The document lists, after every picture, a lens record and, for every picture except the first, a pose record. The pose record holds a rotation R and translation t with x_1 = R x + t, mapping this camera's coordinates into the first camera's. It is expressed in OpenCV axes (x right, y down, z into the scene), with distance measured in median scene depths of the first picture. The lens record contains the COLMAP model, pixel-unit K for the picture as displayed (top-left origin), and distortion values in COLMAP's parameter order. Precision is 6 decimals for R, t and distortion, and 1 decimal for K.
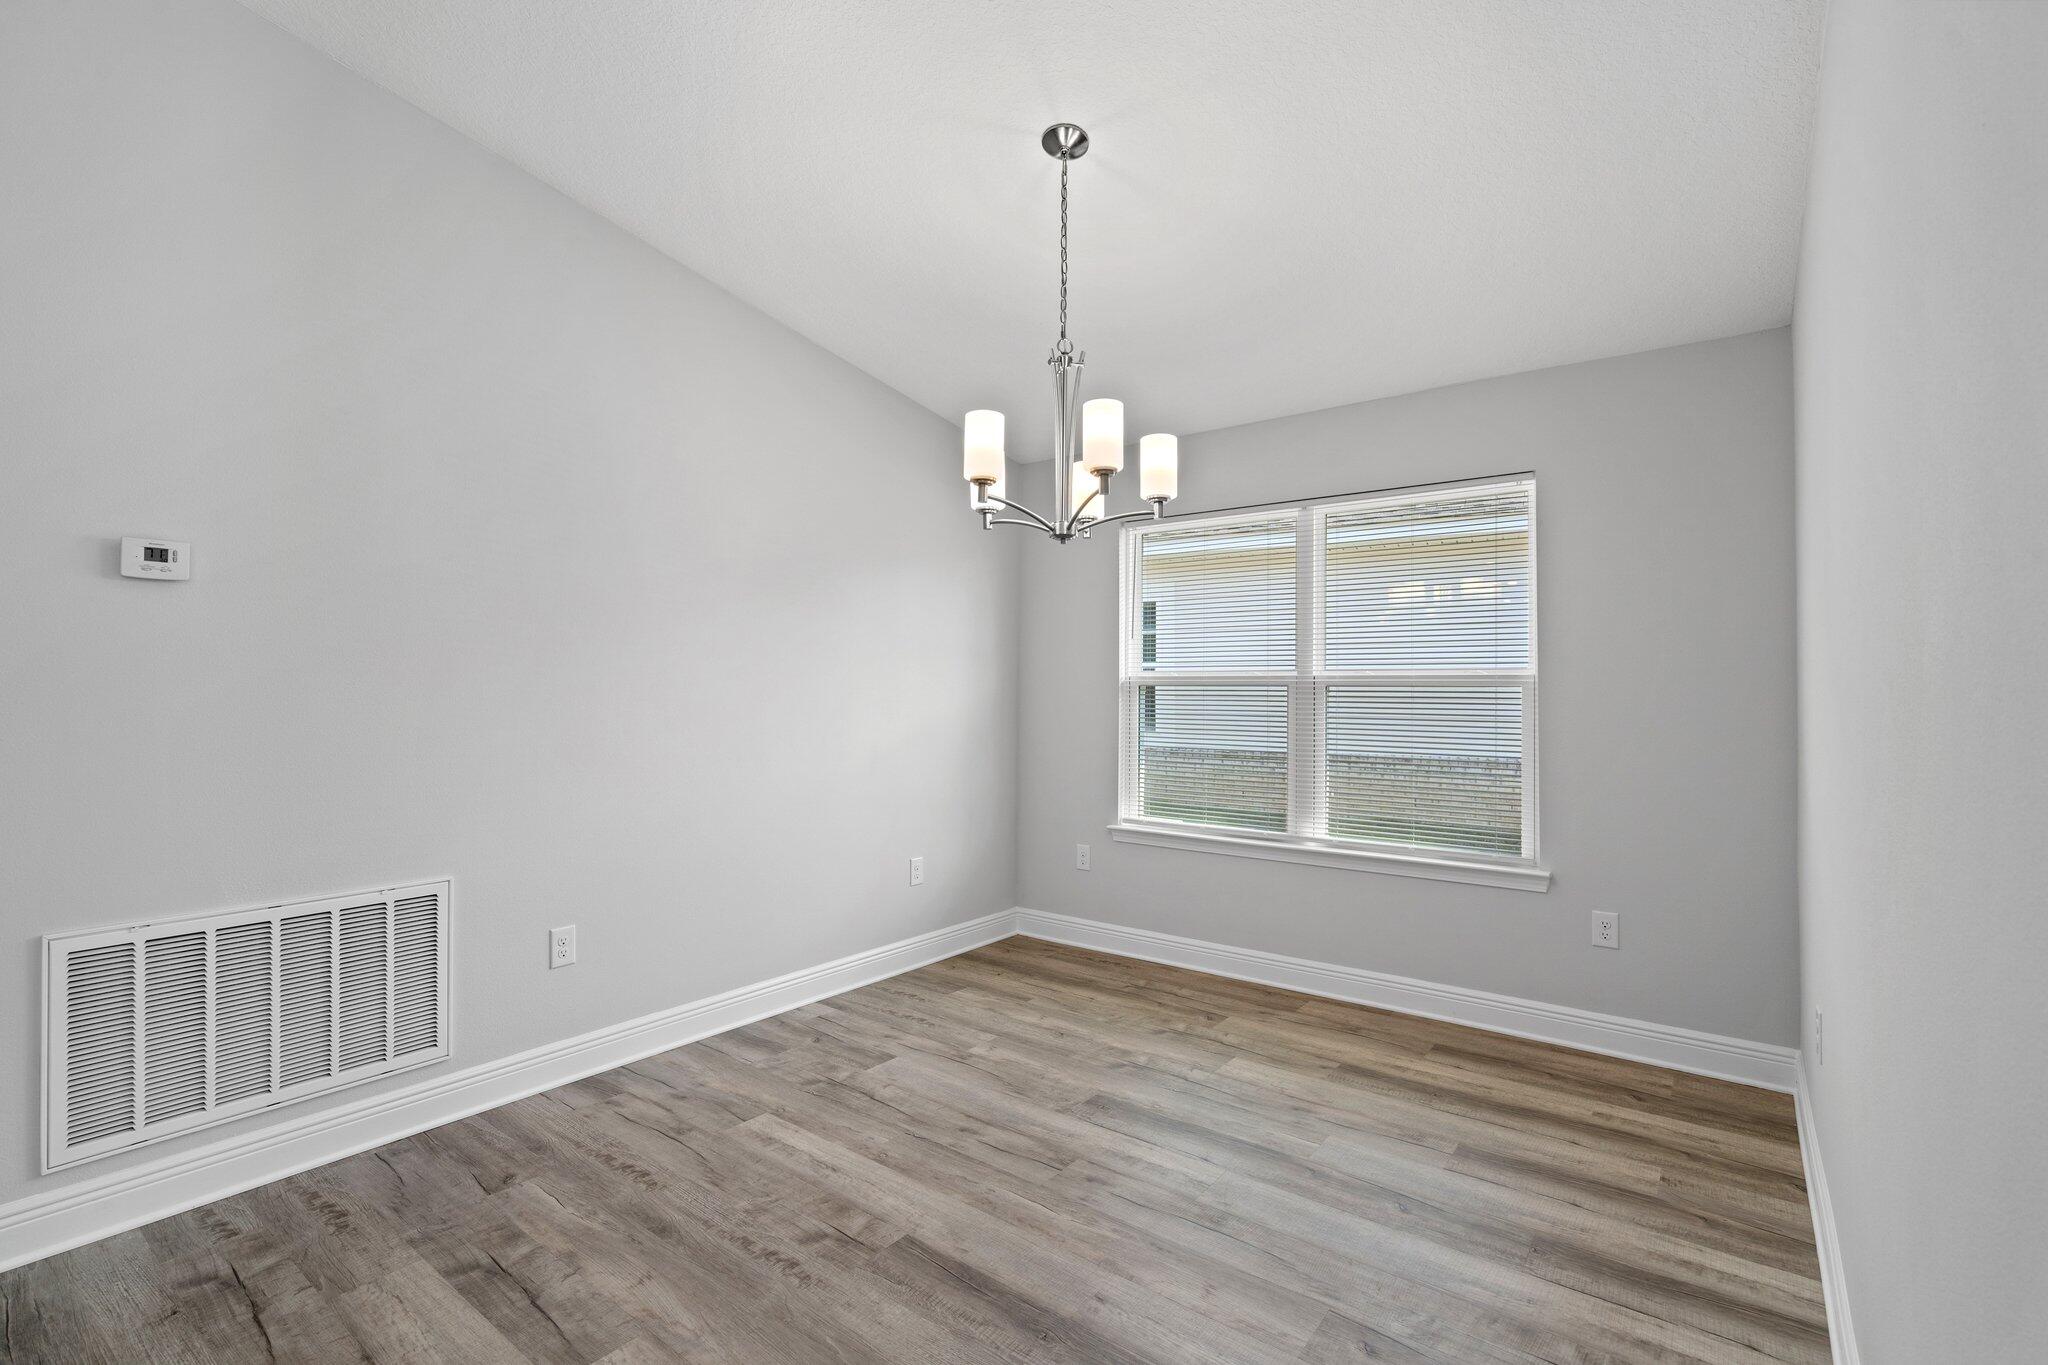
lens RADIAL K [[933.1, 0, 999.0], [0, 933.1, 684.9], [0, 0, 1]] dist [-0.002324, 0.001700]
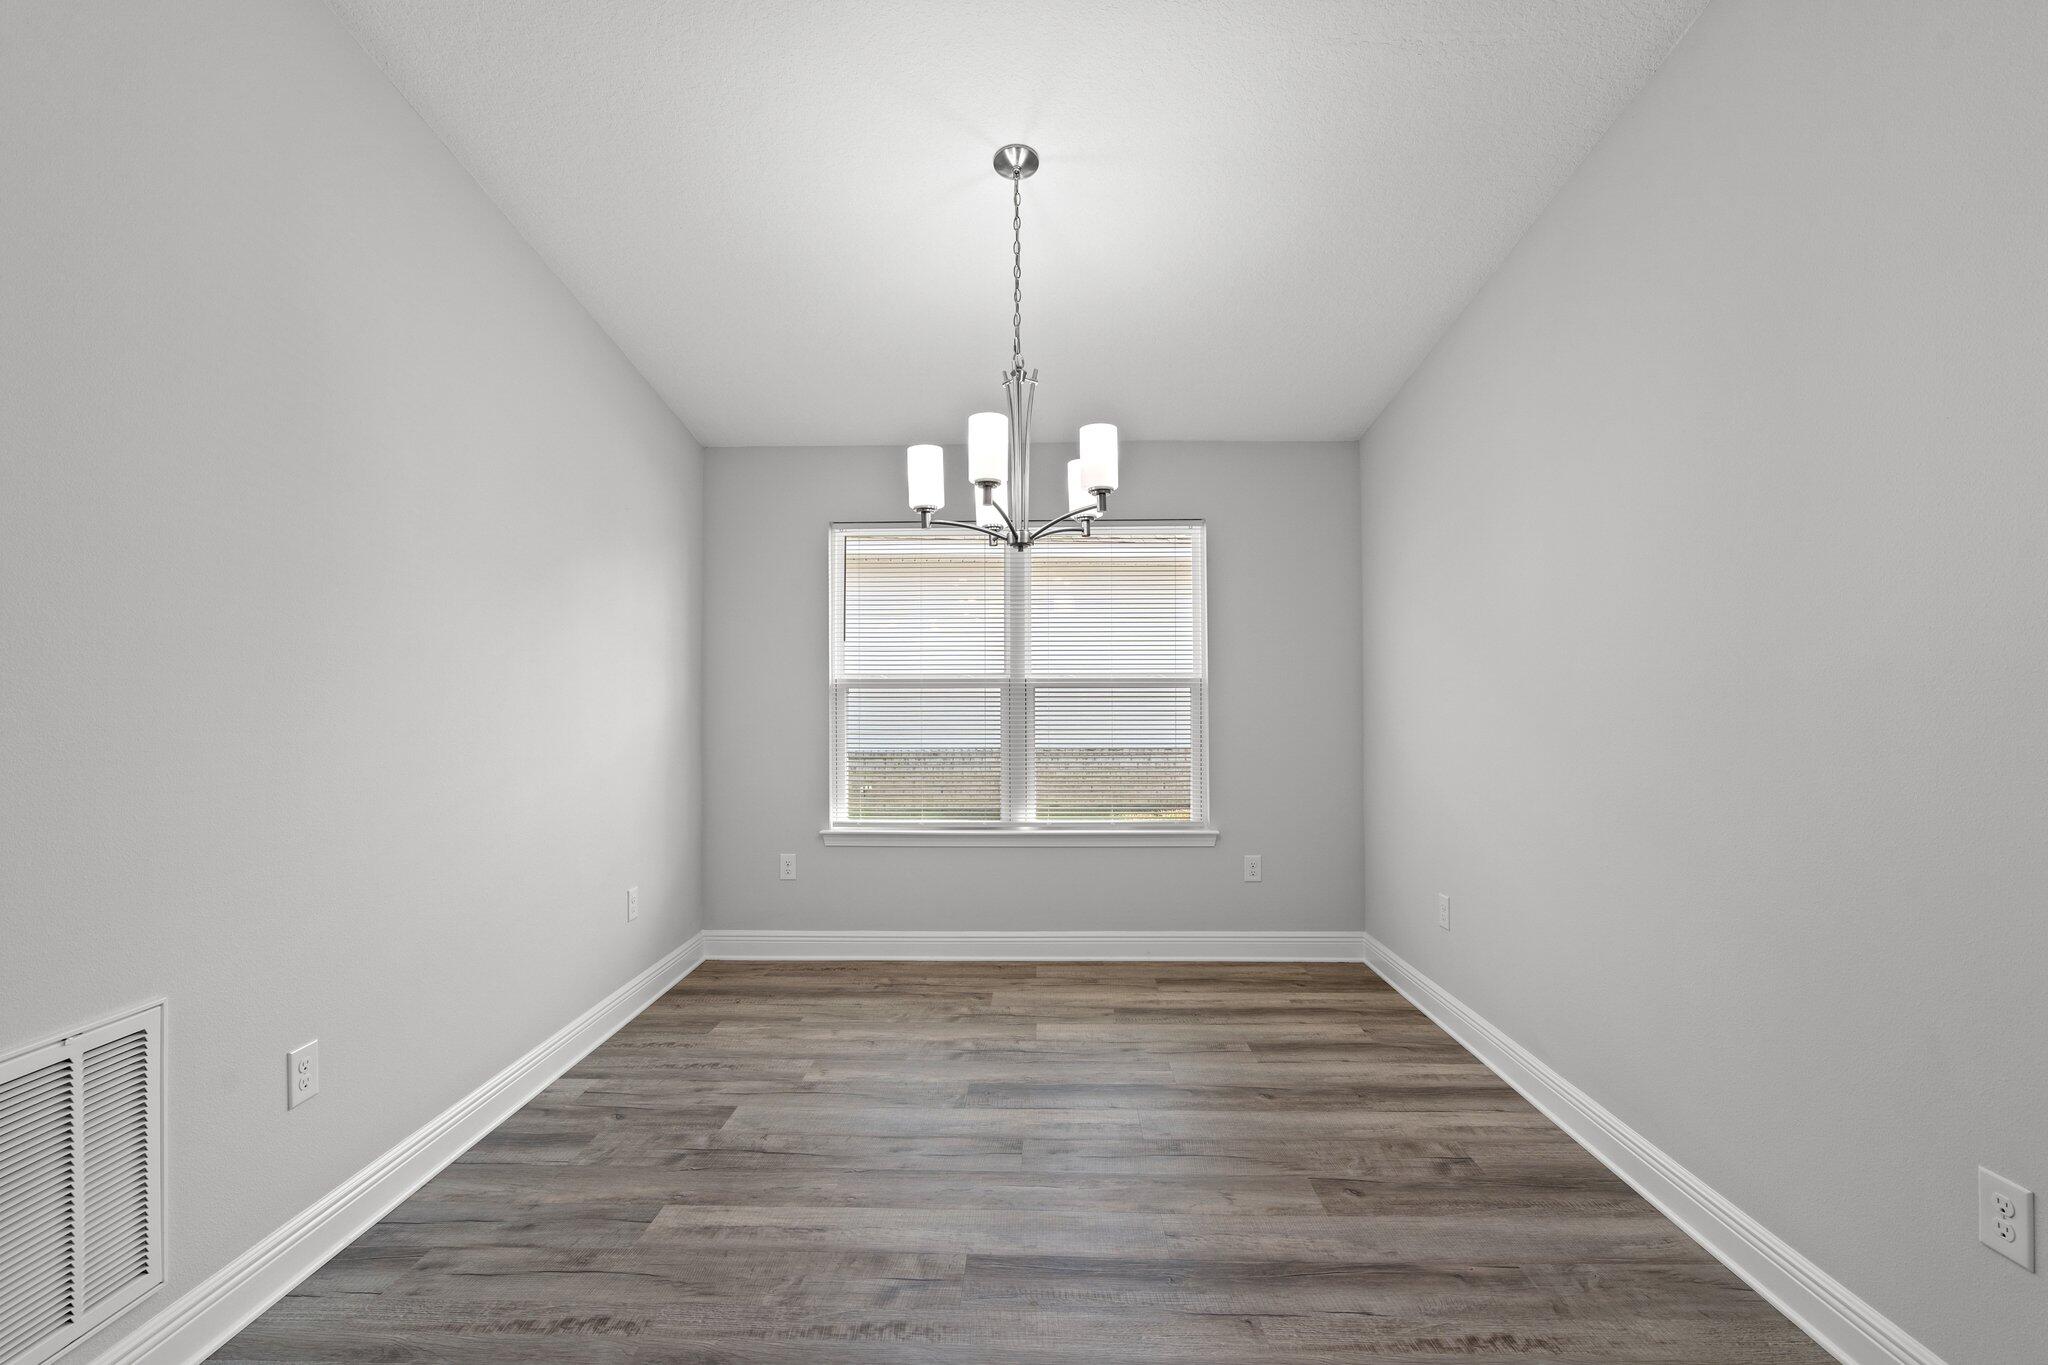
lens RADIAL K [[933.1, 0, 1010.2], [0, 933.1, 694.9], [0, 0, 1]] dist [-0.002324, 0.001700]
pose [[0.800106, -0.007850, 0.599808, -0.489148], [0.002048, 0.999944, 0.010355, -0.002811], [-0.599855, -0.007057, 0.800077, 0.153239]]
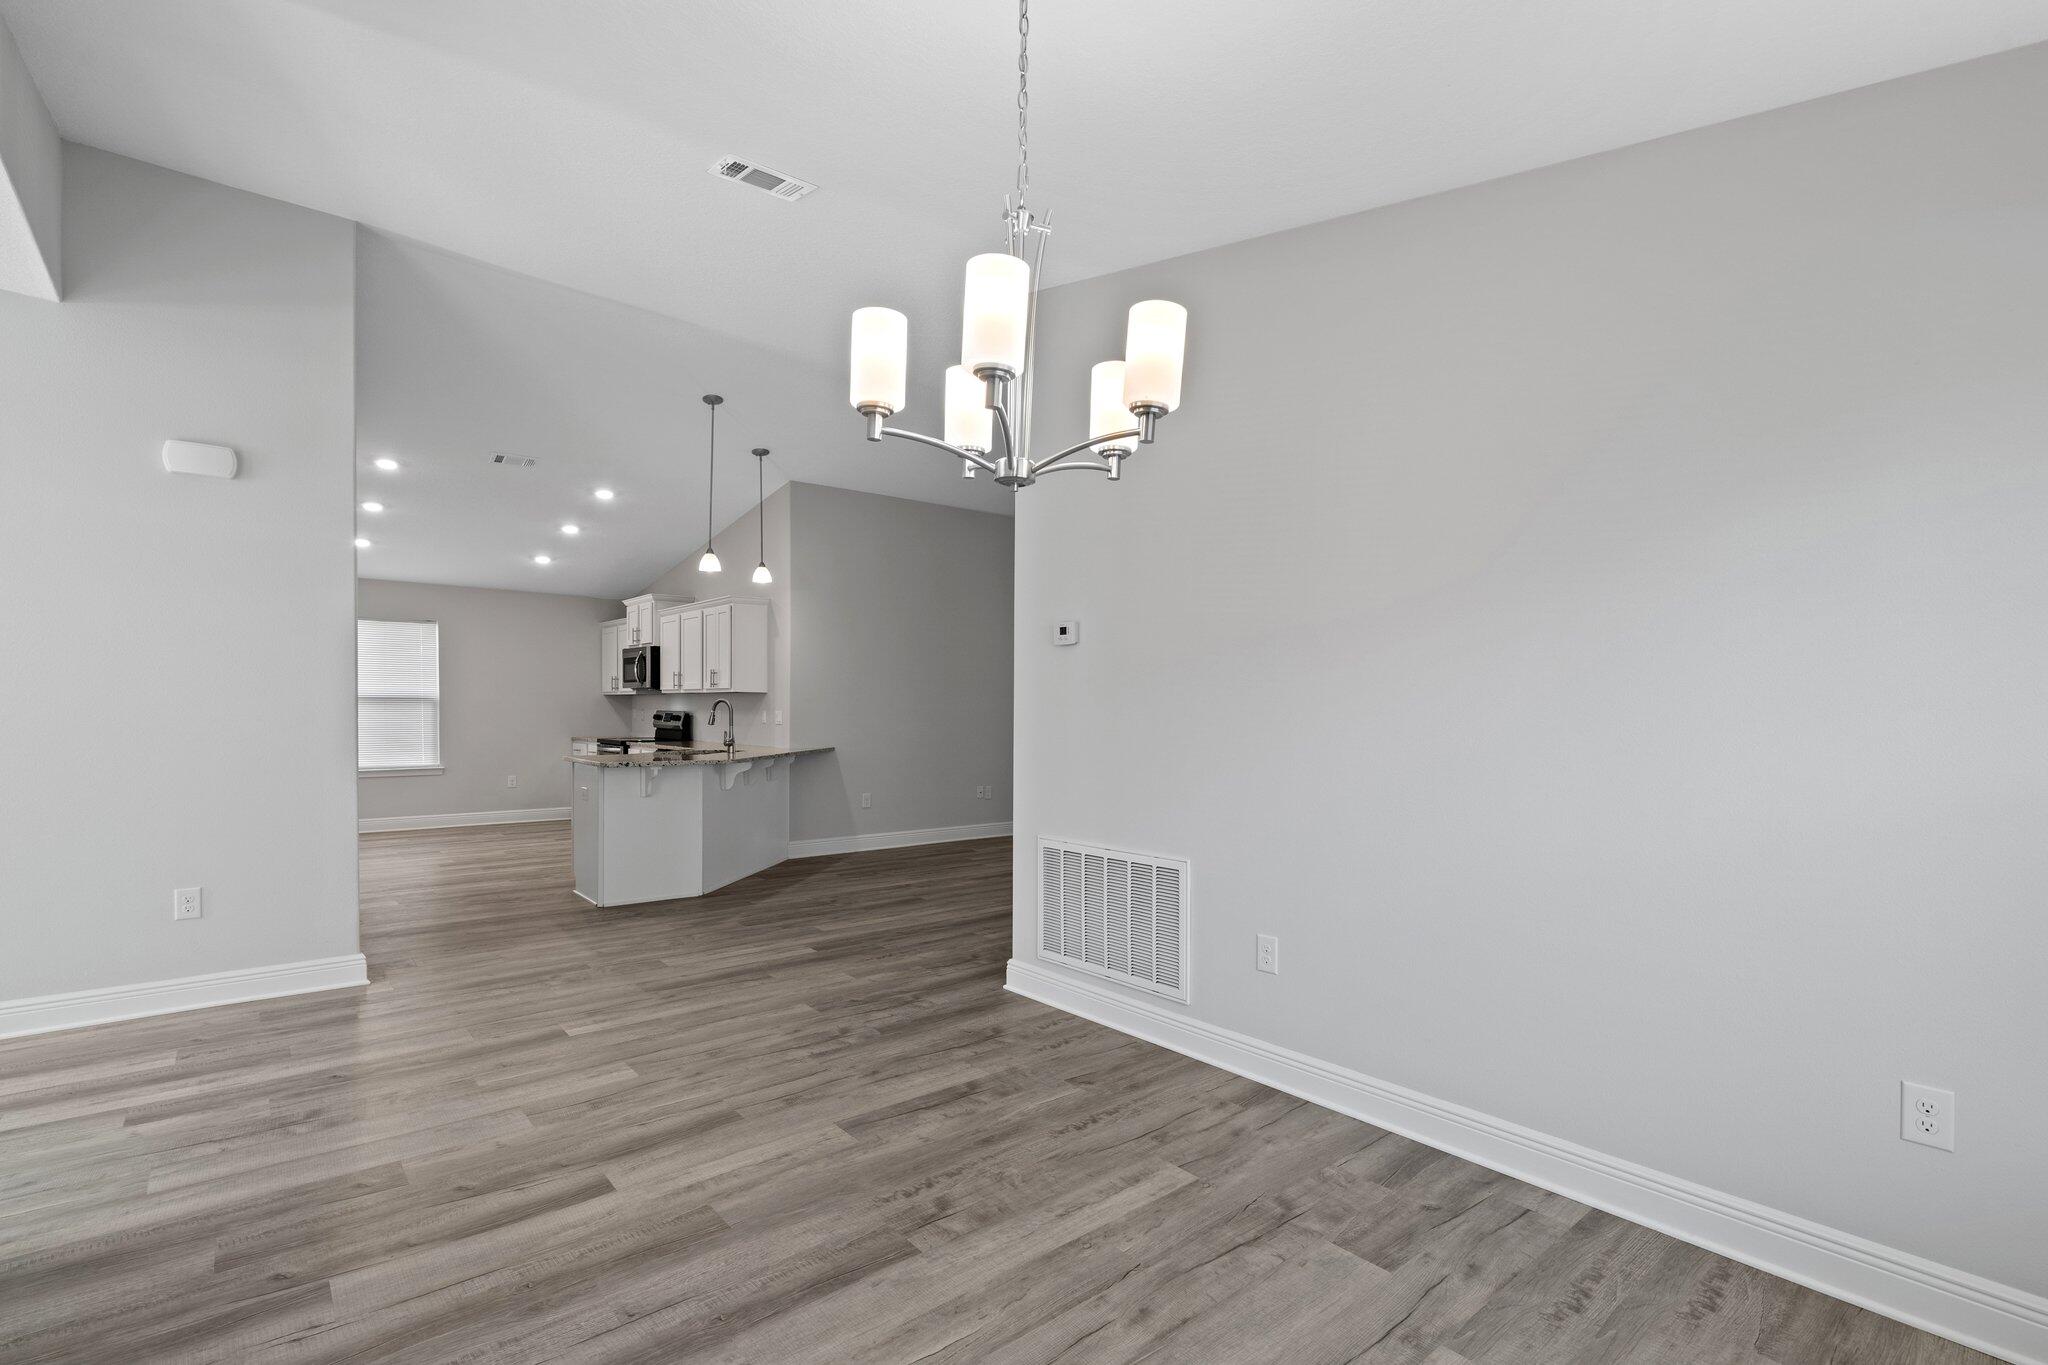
lens RADIAL K [[933.1, 0, 1028.4], [0, 933.1, 719.3], [0, 0, 1]] dist [-0.002324, 0.001700]
pose [[-0.184778, 0.007696, -0.982750, 0.651039], [-0.004026, 0.999955, 0.008587, 0.009664], [0.982772, 0.005543, -0.184739, 0.986327]]
